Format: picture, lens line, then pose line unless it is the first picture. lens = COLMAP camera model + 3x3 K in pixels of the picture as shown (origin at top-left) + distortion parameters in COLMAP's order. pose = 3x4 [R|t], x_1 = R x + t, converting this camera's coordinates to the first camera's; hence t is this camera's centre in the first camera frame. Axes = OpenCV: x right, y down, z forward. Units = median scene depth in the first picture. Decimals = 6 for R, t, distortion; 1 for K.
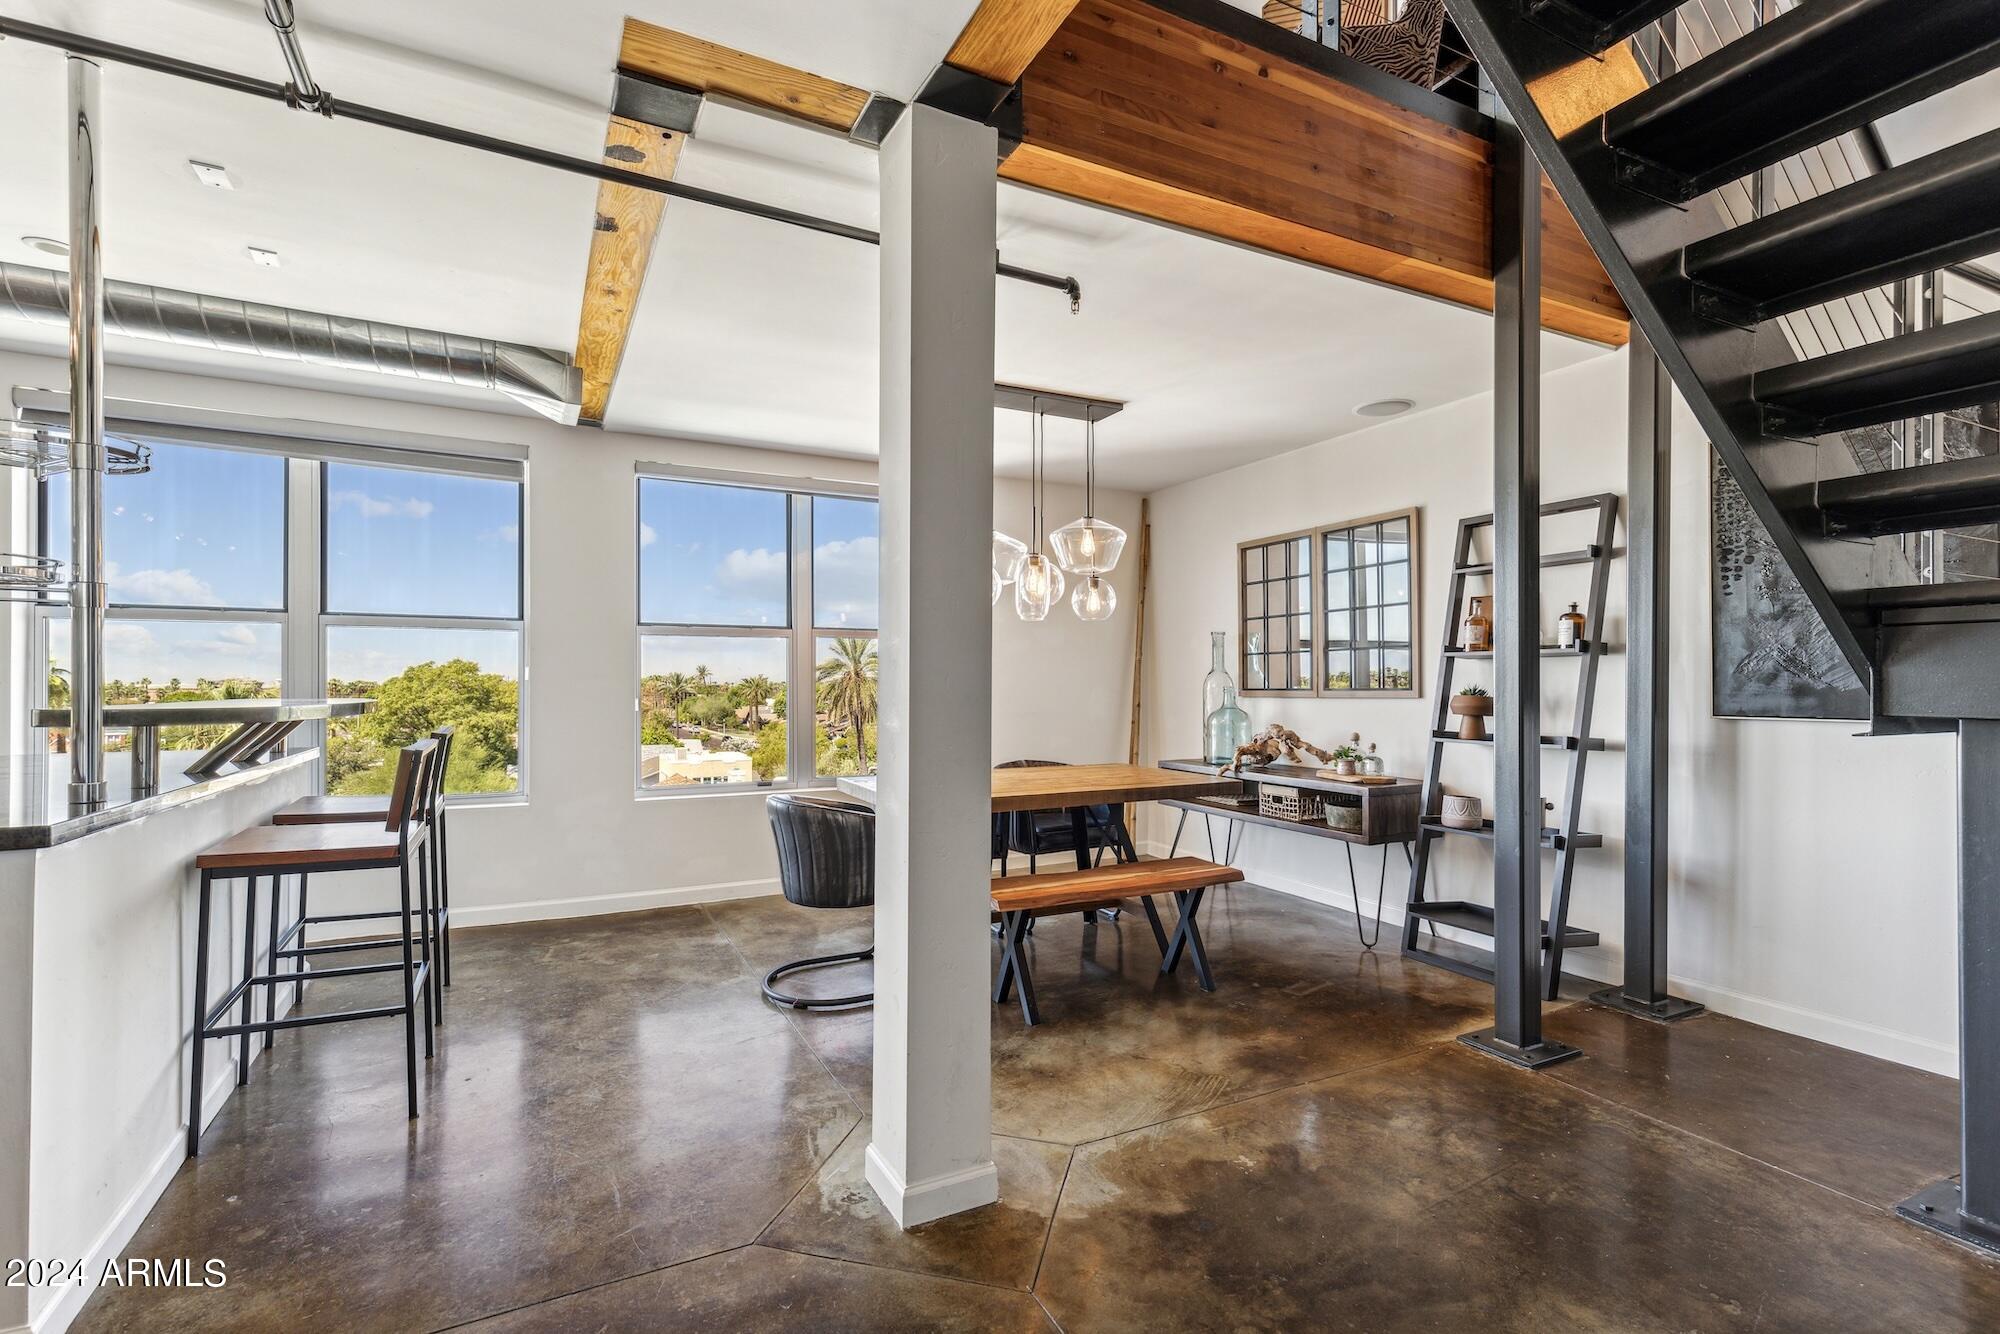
lens RADIAL K [[921.1, 0, 1012.1], [0, 921.1, 678.4], [0, 0, 1]] dist [0.009651, -0.000708]
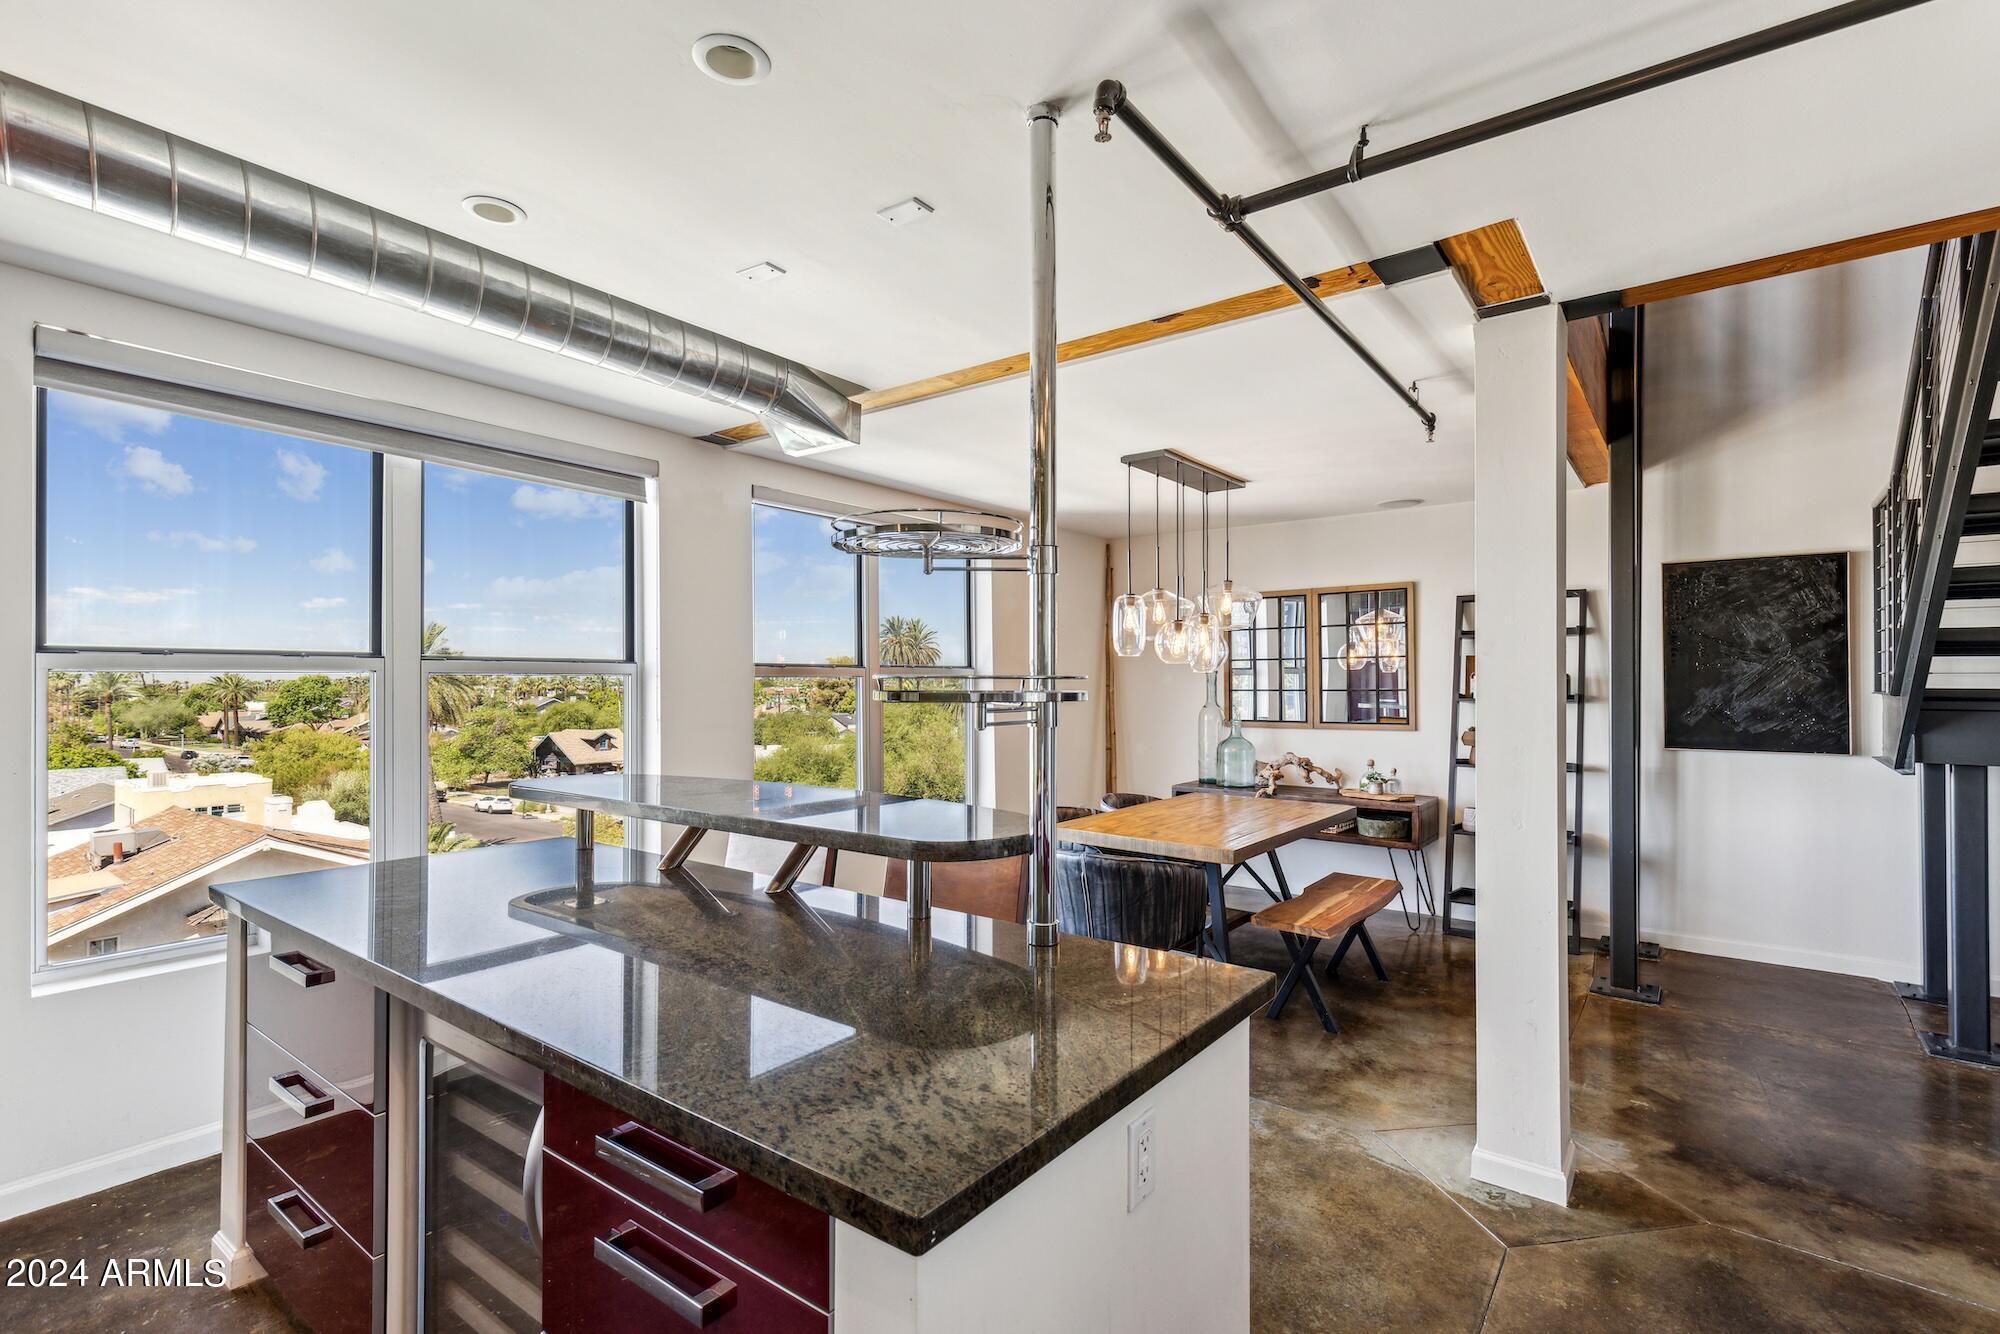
lens RADIAL K [[928.1, 0, 1000.0], [0, 928.1, 667.0], [0, 0, 1]] dist [0.010997, 0.000361]
pose [[0.901103, 0.005258, 0.433574, -0.791100], [-0.002200, 0.999969, -0.007555, -0.069980], [-0.433600, 0.005854, 0.901086, 0.111566]]
